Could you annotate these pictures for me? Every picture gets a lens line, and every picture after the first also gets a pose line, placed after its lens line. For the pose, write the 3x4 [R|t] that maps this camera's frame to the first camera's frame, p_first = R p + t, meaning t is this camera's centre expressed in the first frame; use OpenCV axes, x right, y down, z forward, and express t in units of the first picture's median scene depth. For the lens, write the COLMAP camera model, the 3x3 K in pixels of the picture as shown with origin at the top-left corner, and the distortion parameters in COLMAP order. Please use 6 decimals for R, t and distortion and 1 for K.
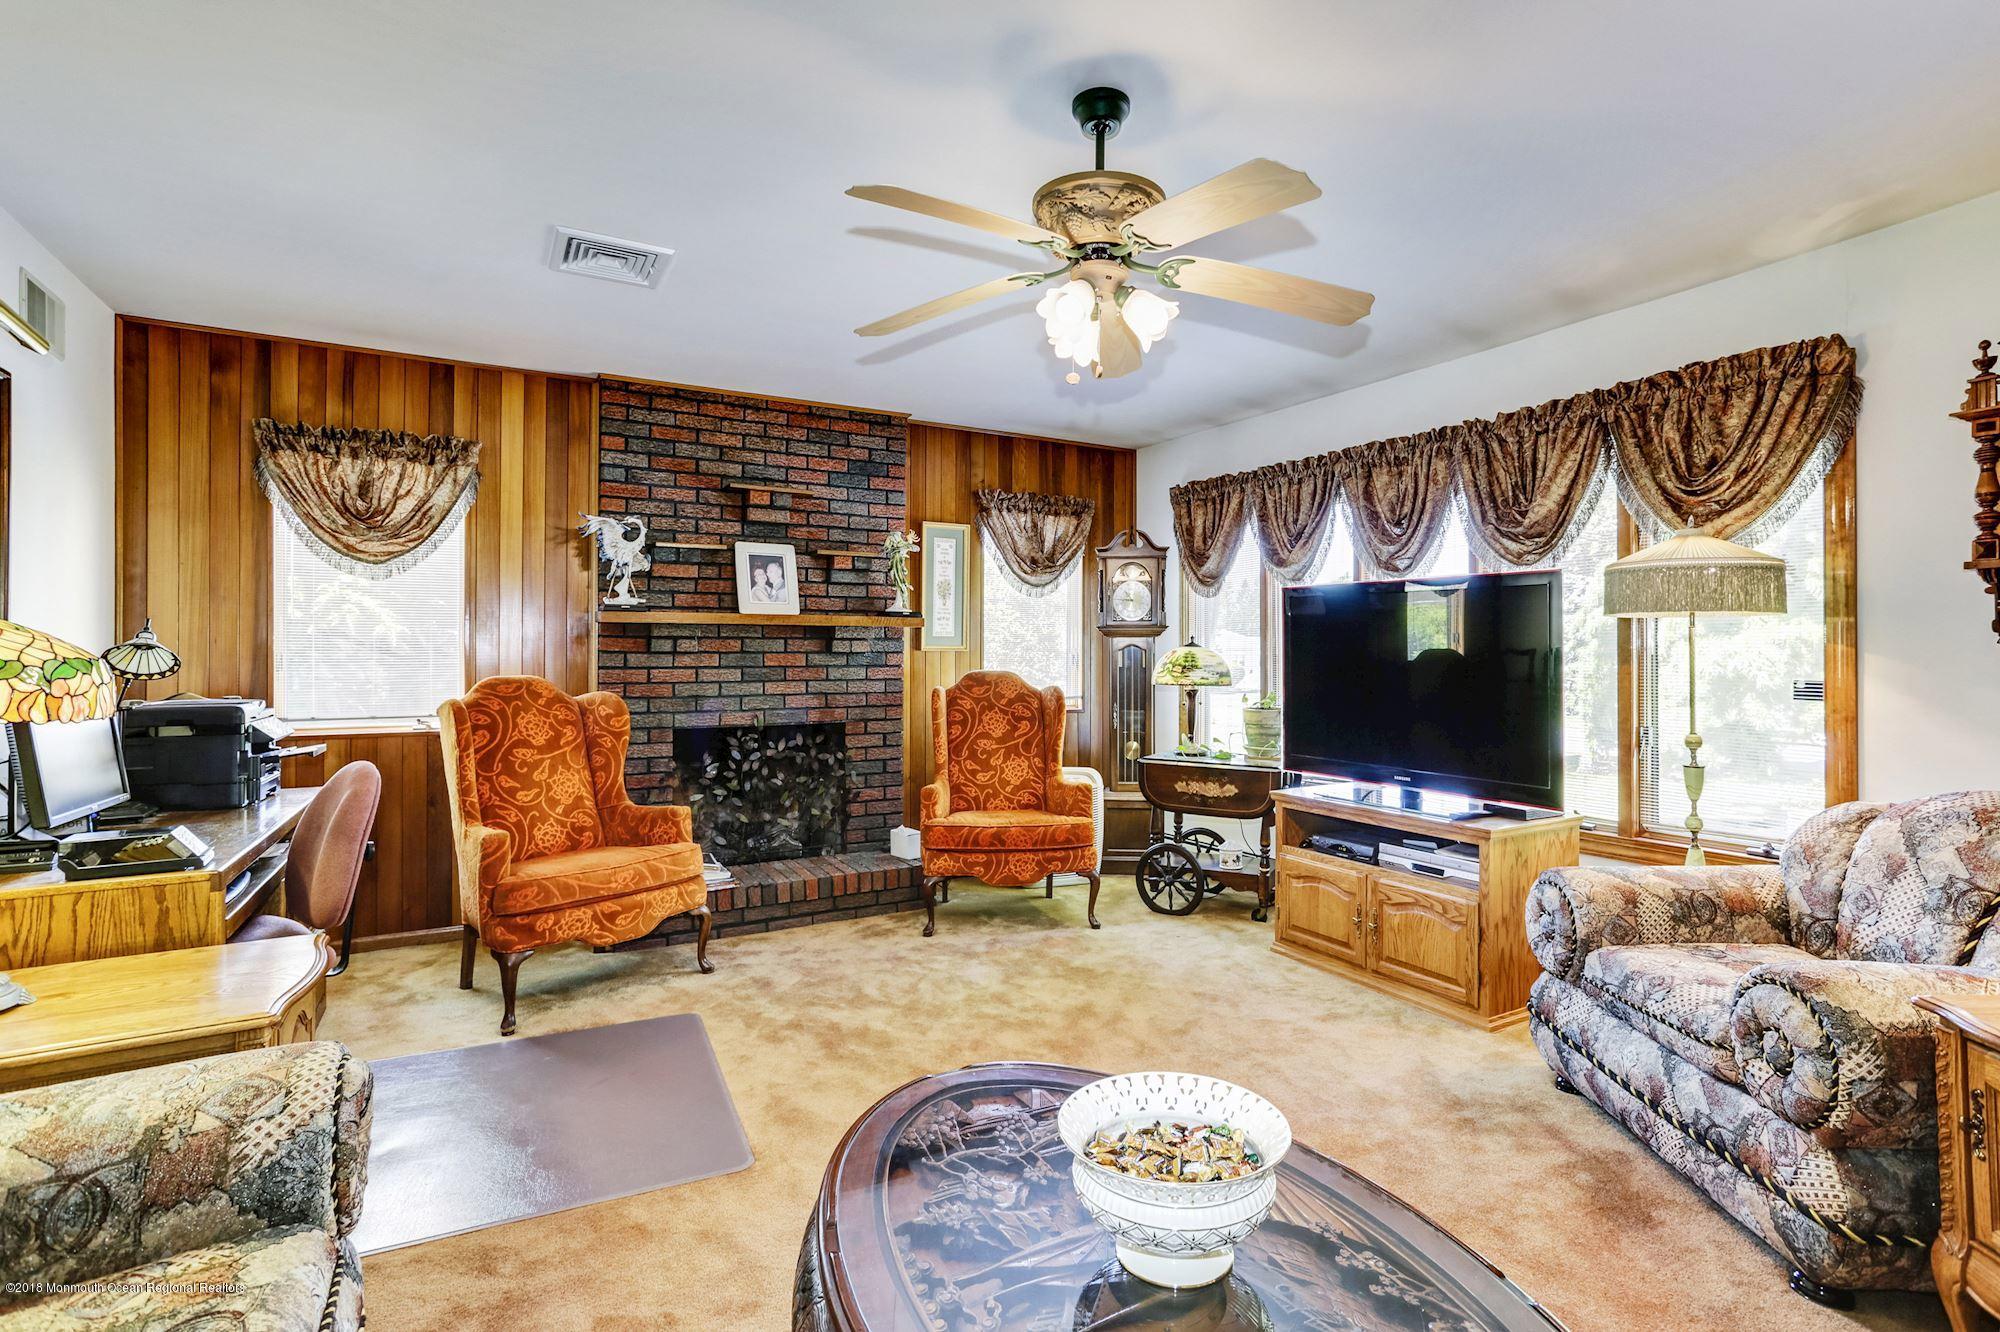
lens RADIAL K [[998.5, 0, 991.4], [0, 998.5, 684.0], [0, 0, 1]] dist [-0.057813, 0.042063]
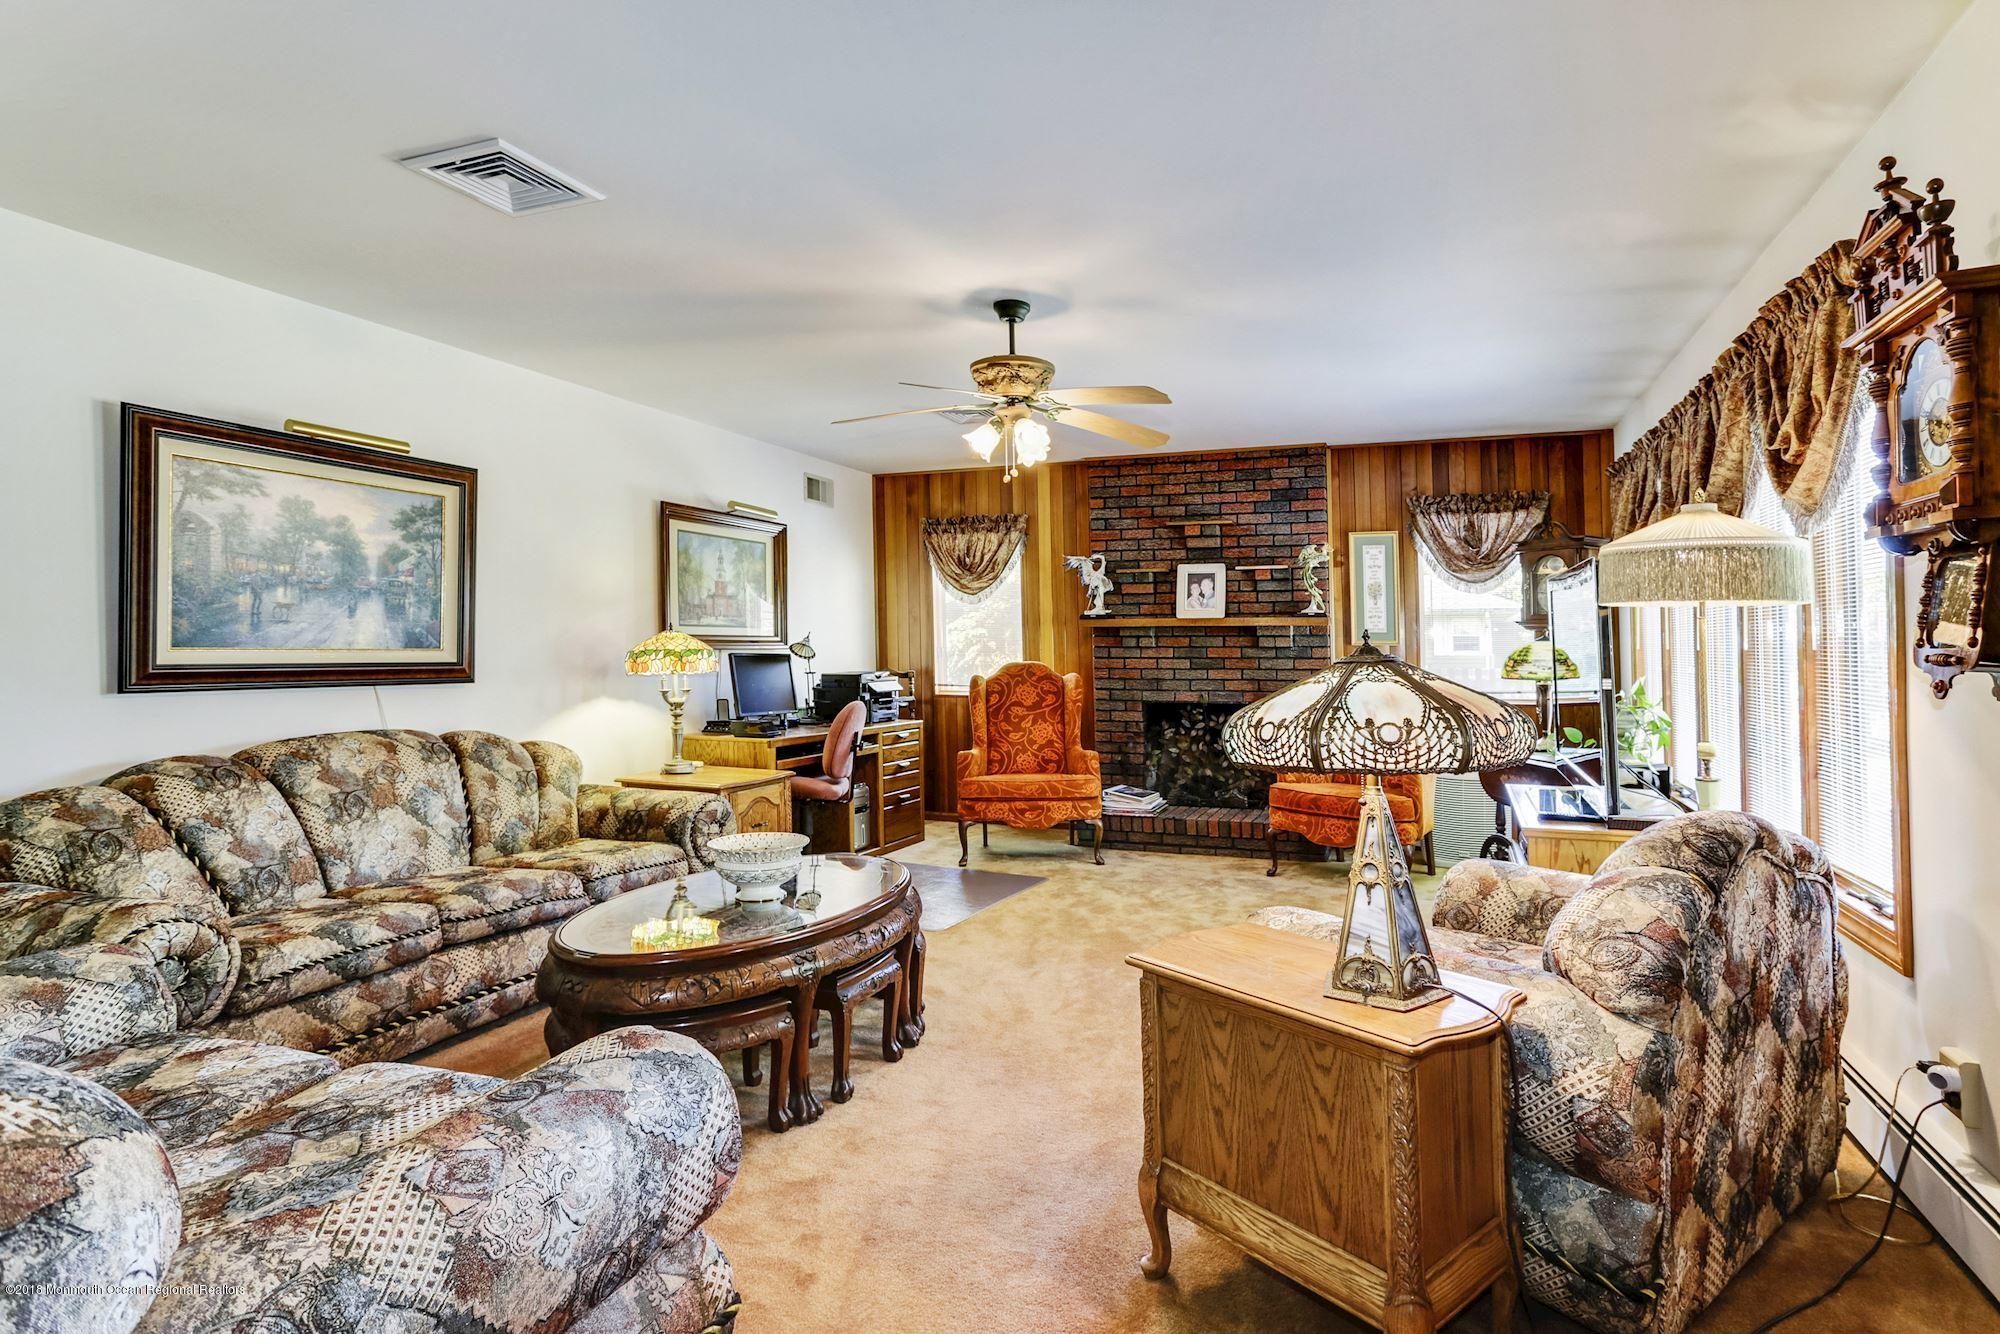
lens RADIAL K [[997.1, 0, 1046.5], [0, 997.1, 722.4], [0, 0, 1]] dist [-0.044679, 0.013458]
pose [[0.634925, 0.056471, -0.770507, 0.677192], [-0.022549, 0.998255, 0.054582, 0.000736], [0.772244, -0.017282, 0.635091, 0.001621]]
